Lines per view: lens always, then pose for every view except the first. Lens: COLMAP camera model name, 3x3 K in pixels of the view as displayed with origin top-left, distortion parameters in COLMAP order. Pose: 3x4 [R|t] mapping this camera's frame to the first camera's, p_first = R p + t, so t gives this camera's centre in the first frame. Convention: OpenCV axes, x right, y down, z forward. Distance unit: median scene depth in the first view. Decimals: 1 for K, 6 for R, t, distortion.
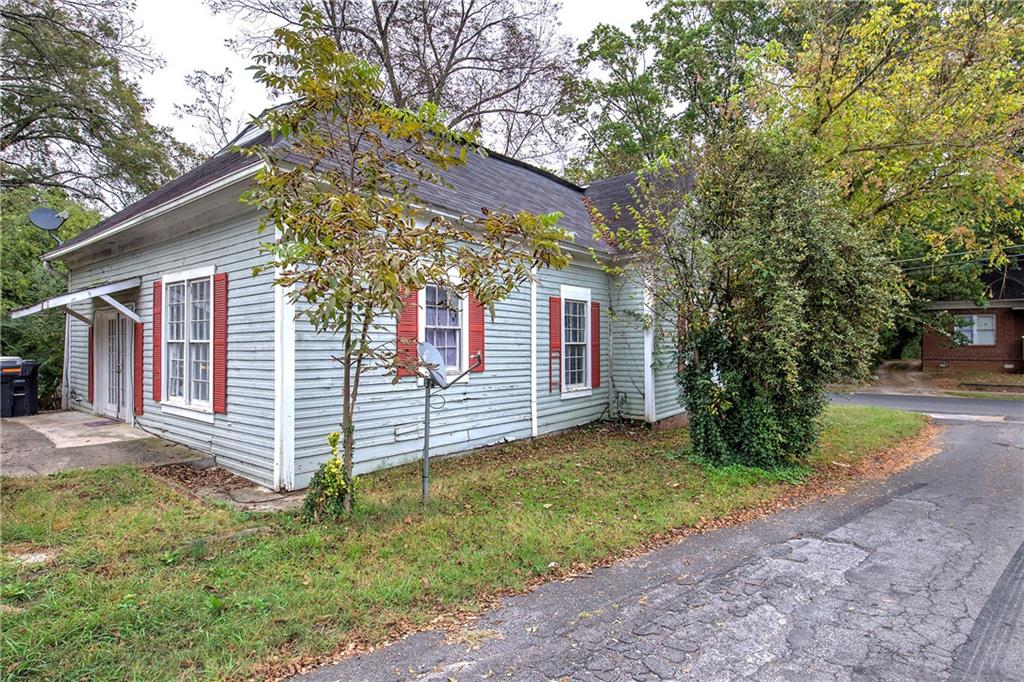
lens RADIAL K [[539.0, 0, 510.5], [0, 539.0, 344.0], [0, 0, 1]] dist [0.001088, -0.000147]
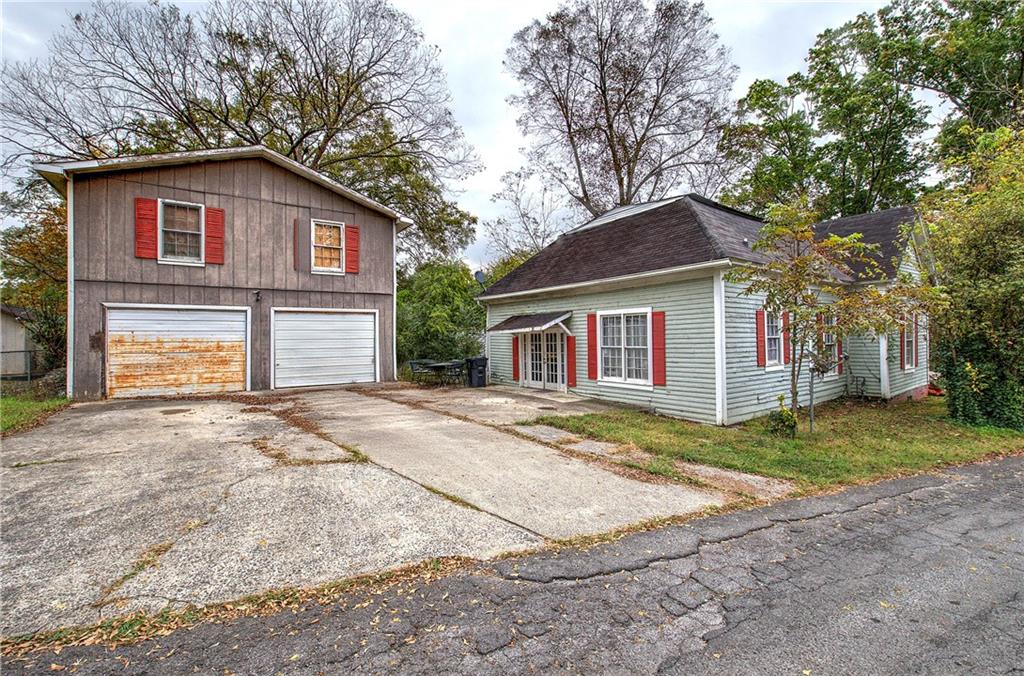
lens RADIAL K [[437.4, 0, 513.5], [0, 437.4, 336.8], [0, 0, 1]] dist [-0.000388, 0.001383]
pose [[0.963804, -0.015650, -0.266154, -0.394218], [0.014479, 0.999875, -0.006362, -0.025629], [0.266220, 0.002278, 0.963910, -0.390492]]
